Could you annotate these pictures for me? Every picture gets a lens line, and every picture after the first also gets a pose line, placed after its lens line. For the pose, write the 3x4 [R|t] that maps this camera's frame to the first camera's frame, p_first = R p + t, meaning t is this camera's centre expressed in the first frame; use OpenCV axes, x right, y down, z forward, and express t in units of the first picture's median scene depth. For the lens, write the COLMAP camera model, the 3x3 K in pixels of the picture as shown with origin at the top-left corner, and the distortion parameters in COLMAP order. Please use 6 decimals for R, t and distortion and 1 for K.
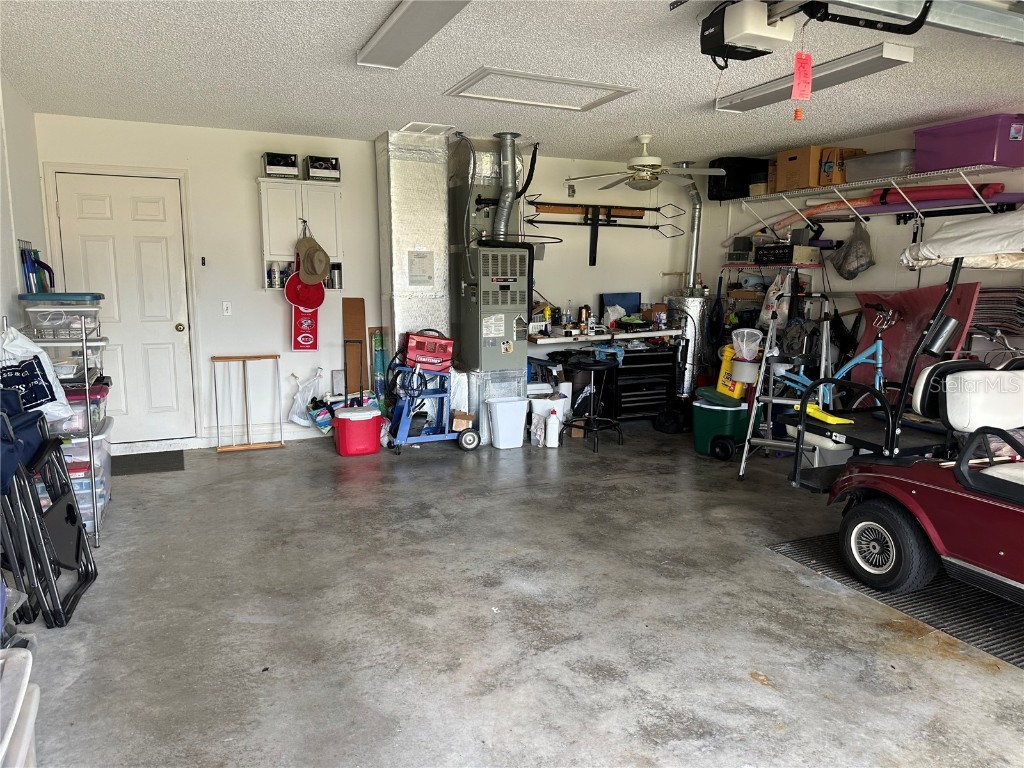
lens RADIAL K [[724.0, 0, 514.5], [0, 724.0, 375.8], [0, 0, 1]] dist [0.068274, -0.079602]
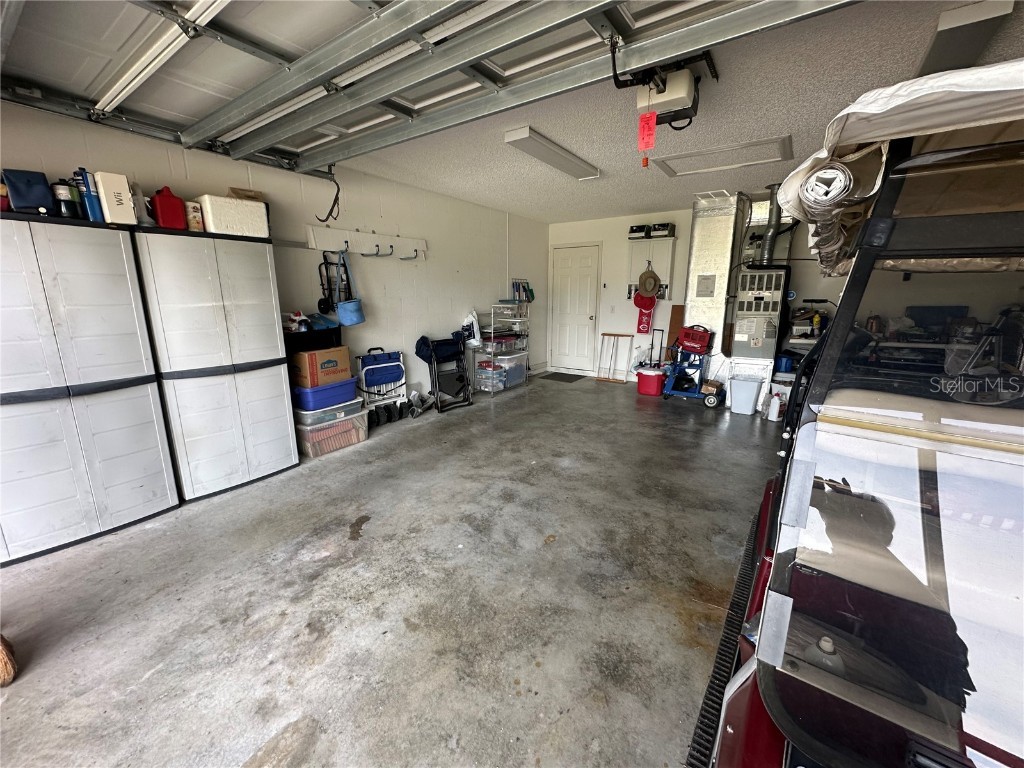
lens RADIAL K [[412.3, 0, 510.4], [0, 412.3, 378.3], [0, 0, 1]] dist [-0.000671, 0.000806]
pose [[0.494442, 0.167730, -0.852874, 0.819117], [-0.118281, 0.985061, 0.125154, -0.028340], [0.861125, 0.038997, 0.506895, 0.372101]]
